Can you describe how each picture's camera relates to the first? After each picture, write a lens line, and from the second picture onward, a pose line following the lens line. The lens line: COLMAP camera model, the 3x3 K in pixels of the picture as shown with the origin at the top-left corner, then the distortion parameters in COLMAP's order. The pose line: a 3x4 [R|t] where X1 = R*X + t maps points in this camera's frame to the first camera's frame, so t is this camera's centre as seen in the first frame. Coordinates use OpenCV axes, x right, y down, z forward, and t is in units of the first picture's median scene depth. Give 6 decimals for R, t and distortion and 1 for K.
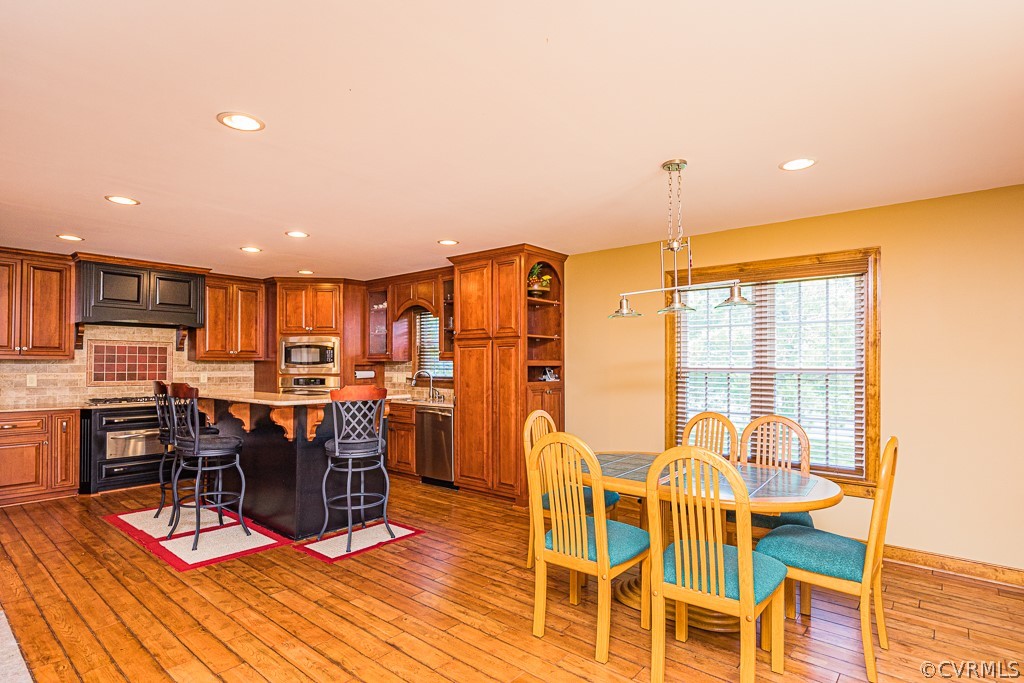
lens RADIAL K [[525.2, 0, 511.9], [0, 525.2, 360.4], [0, 0, 1]] dist [0.004077, -0.000612]
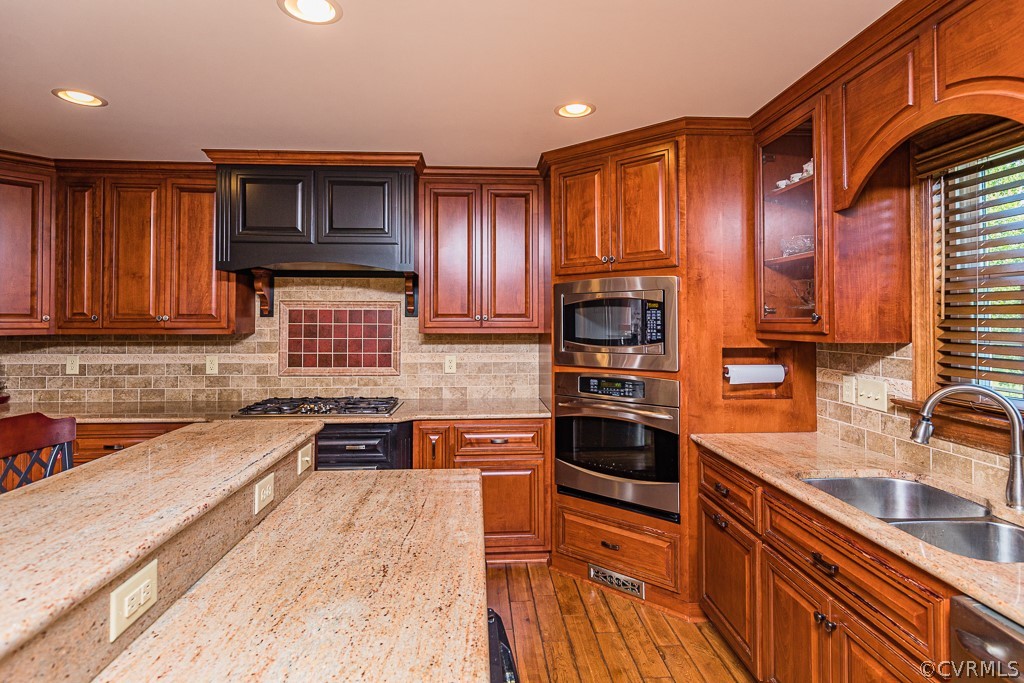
lens RADIAL K [[525.2, 0, 516.9], [0, 525.2, 314.1], [0, 0, 1]] dist [0.004077, -0.000612]
pose [[0.704137, -0.010411, -0.709988, -0.167479], [0.007585, 0.999946, -0.007141, -0.017578], [0.710024, -0.000357, 0.704178, 0.777651]]
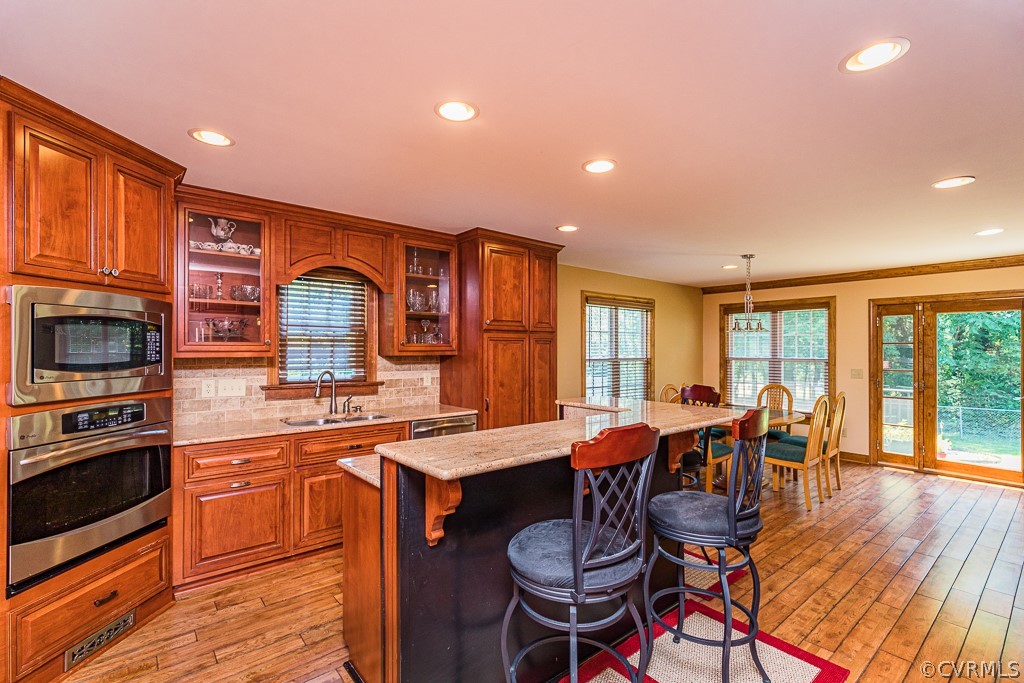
lens RADIAL K [[476.1, 0, 527.3], [0, 476.1, 346.8], [0, 0, 1]] dist [0.011442, -0.001094]
pose [[0.143135, 0.003119, 0.989698, -0.801697], [-0.008451, 0.999962, -0.001929, -0.012342], [-0.989667, -0.008088, 0.143156, 0.789603]]
